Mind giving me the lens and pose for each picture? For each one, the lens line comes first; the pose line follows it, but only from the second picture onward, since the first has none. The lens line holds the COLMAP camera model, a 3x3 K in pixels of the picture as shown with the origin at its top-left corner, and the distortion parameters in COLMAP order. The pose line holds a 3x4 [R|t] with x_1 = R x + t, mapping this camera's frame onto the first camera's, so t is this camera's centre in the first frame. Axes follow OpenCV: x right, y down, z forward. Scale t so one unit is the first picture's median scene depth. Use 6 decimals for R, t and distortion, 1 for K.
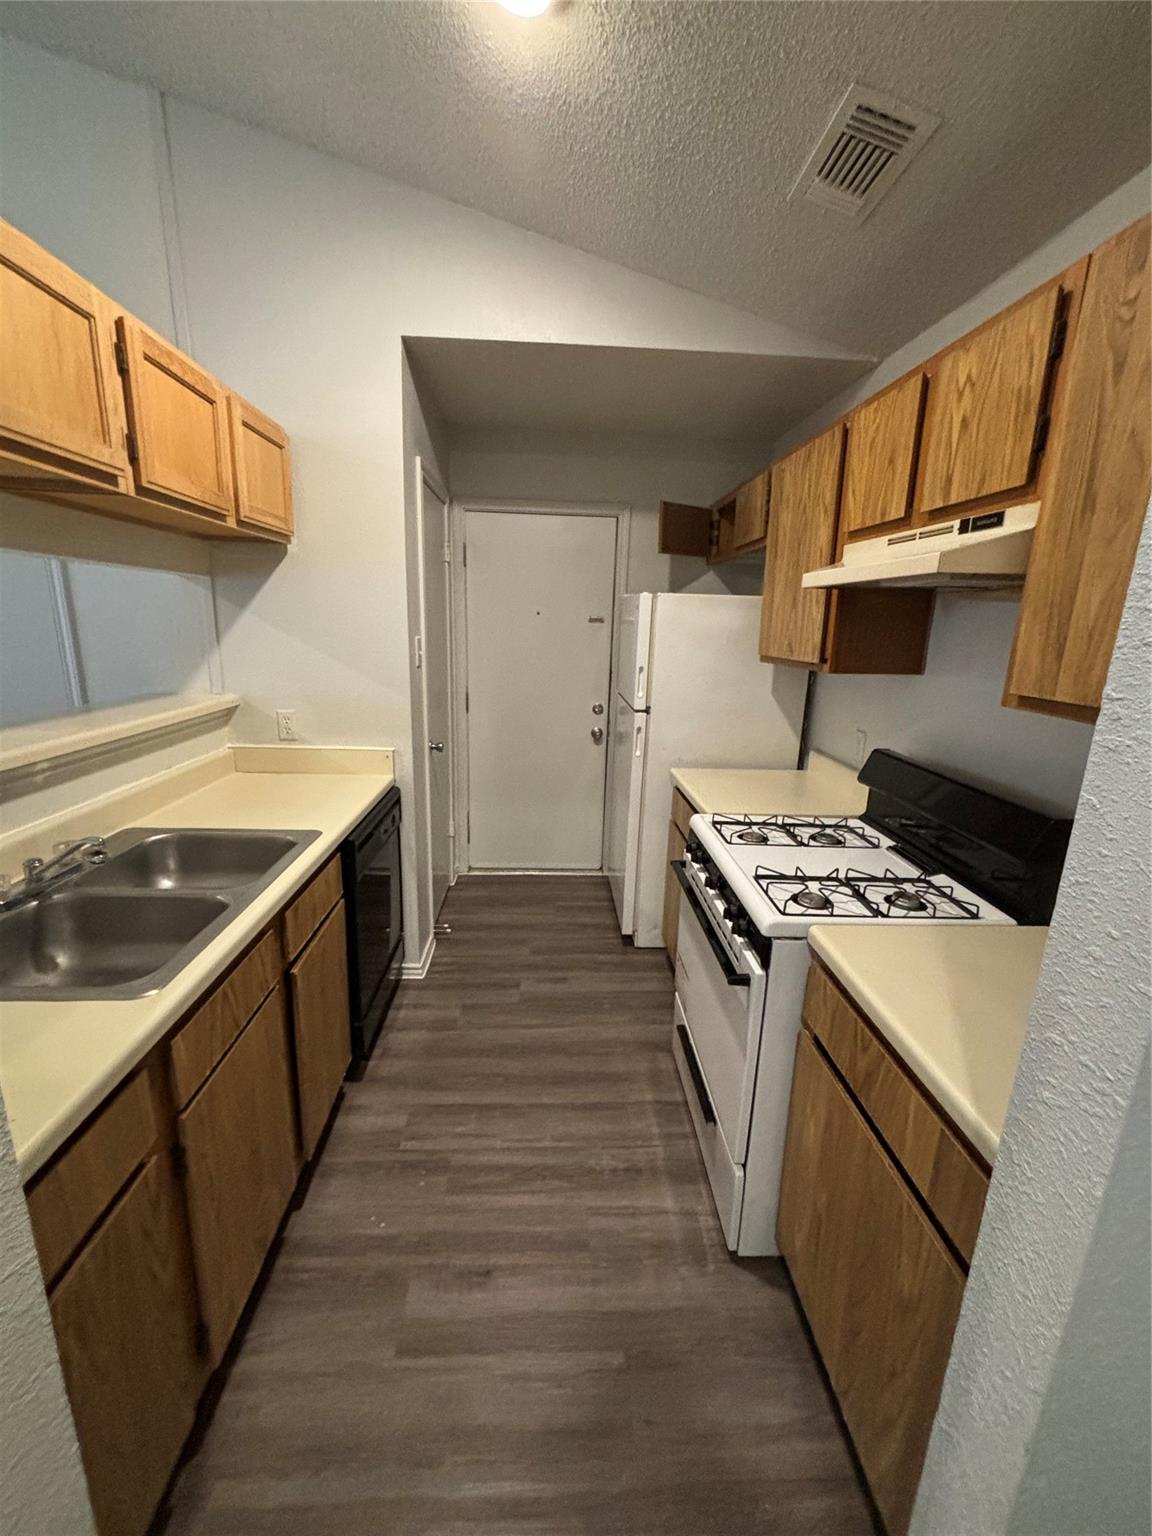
lens RADIAL K [[620.4, 0, 580.8], [0, 620.4, 768.1], [0, 0, 1]] dist [0.000237, 0.000124]
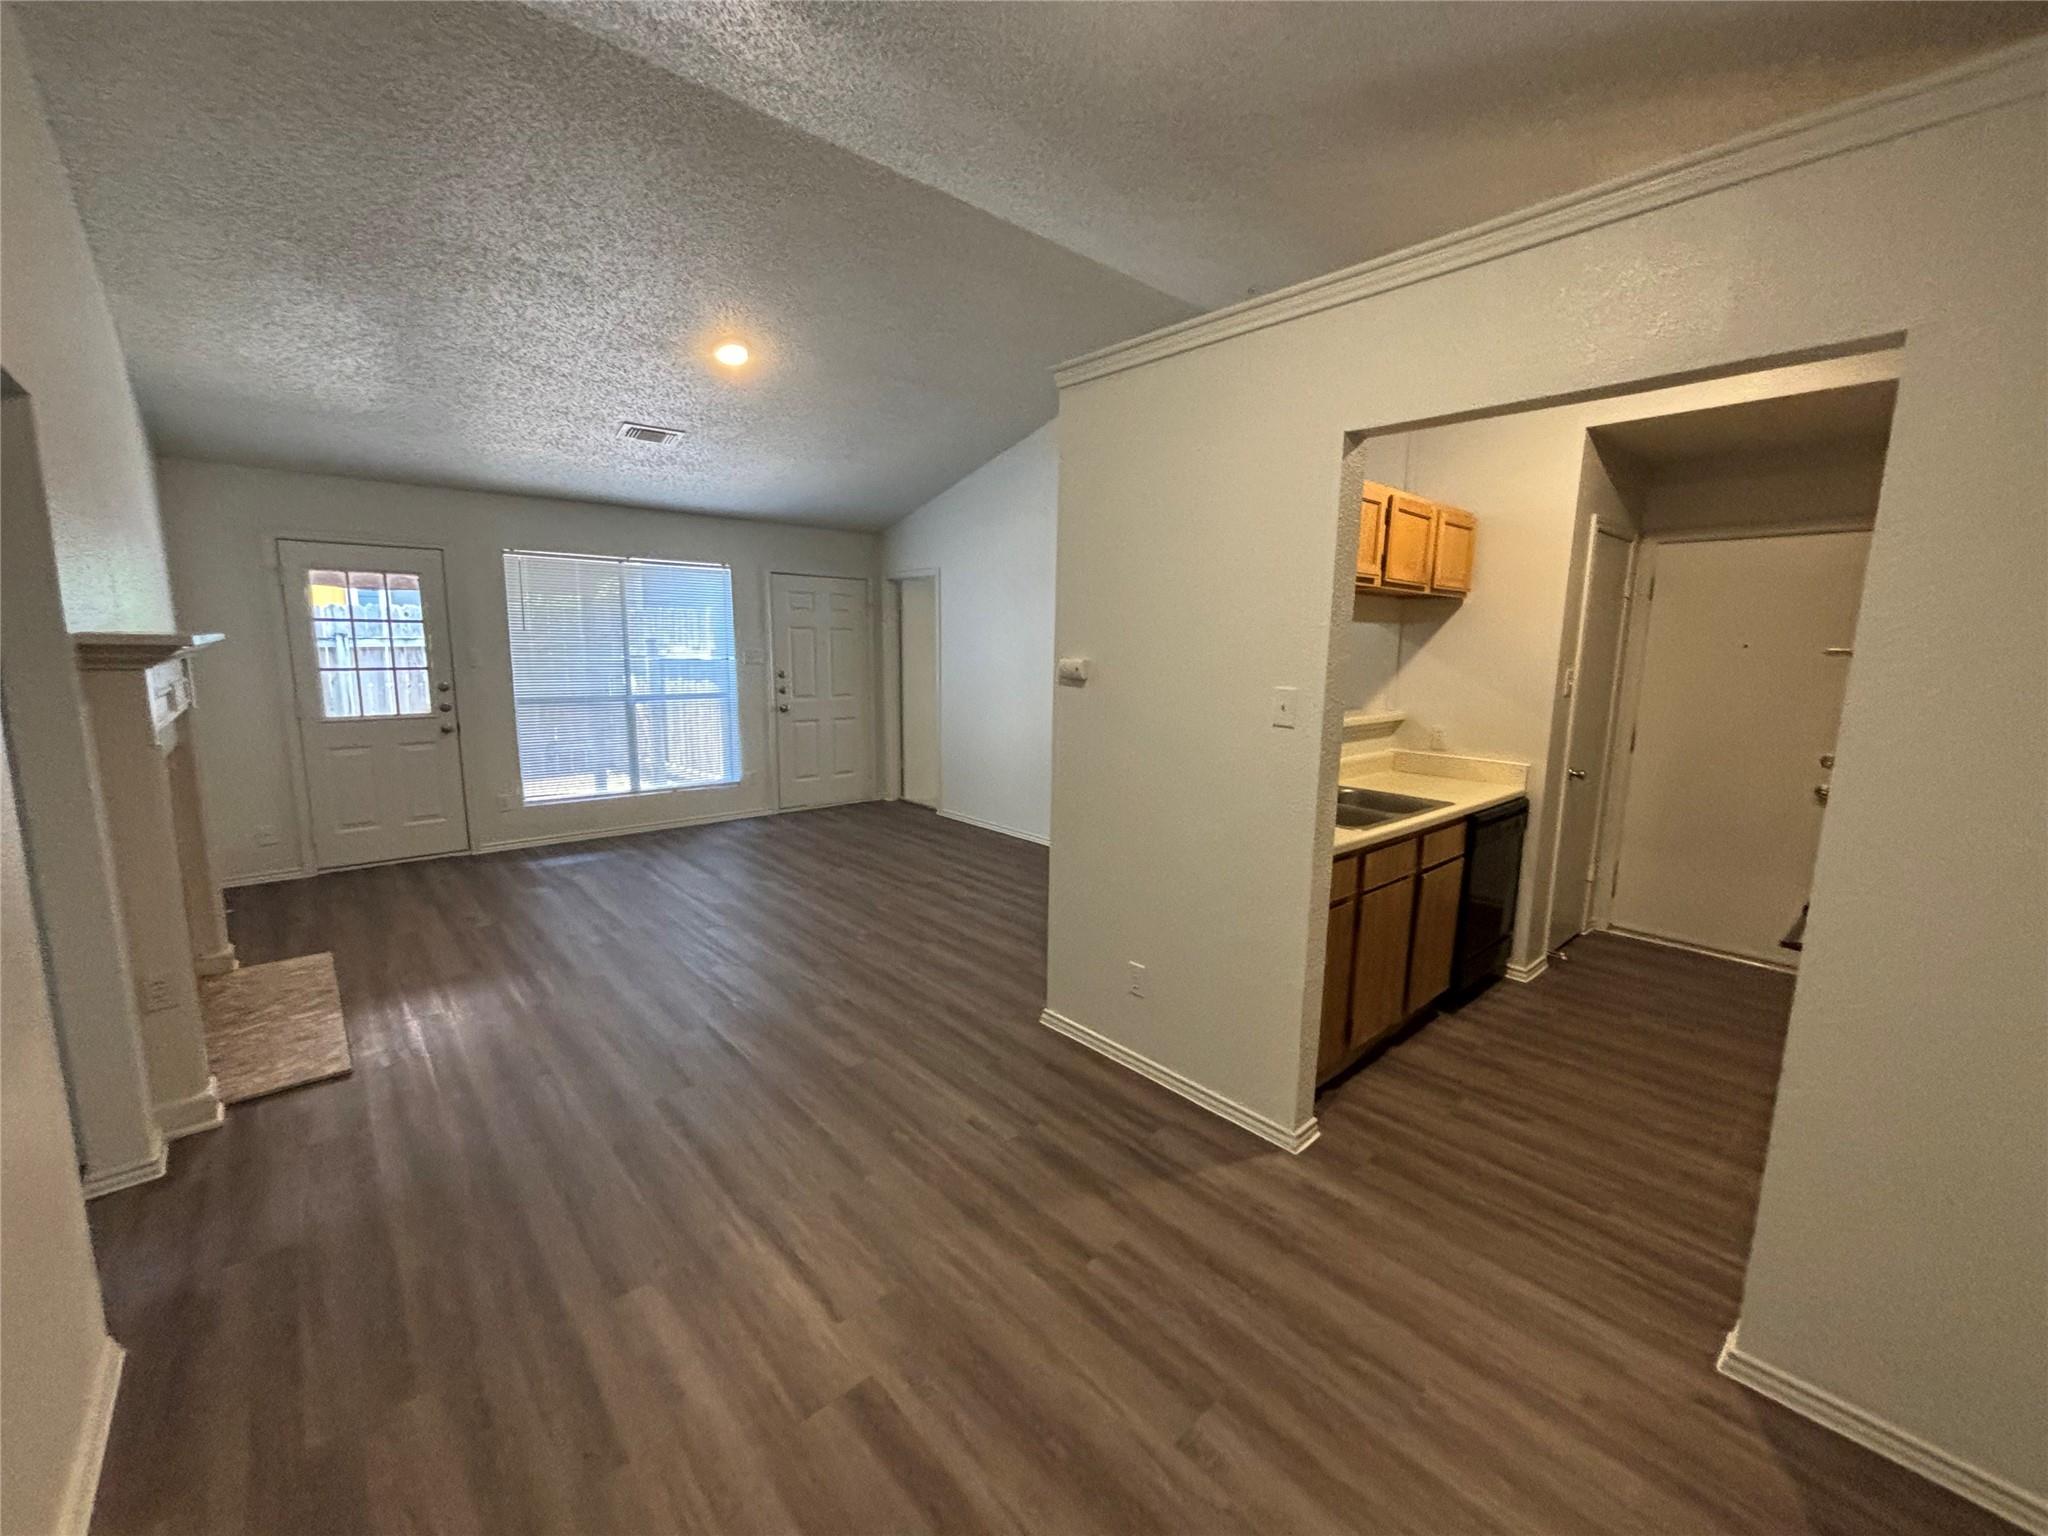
lens RADIAL K [[827.1, 0, 1026.1], [0, 827.1, 772.3], [0, 0, 1]] dist [0.000237, 0.000124]
pose [[0.626582, 0.100116, -0.772898, 0.315948], [-0.176519, 0.984173, -0.015619, 0.179177], [0.759102, 0.146218, 0.634338, -0.711465]]
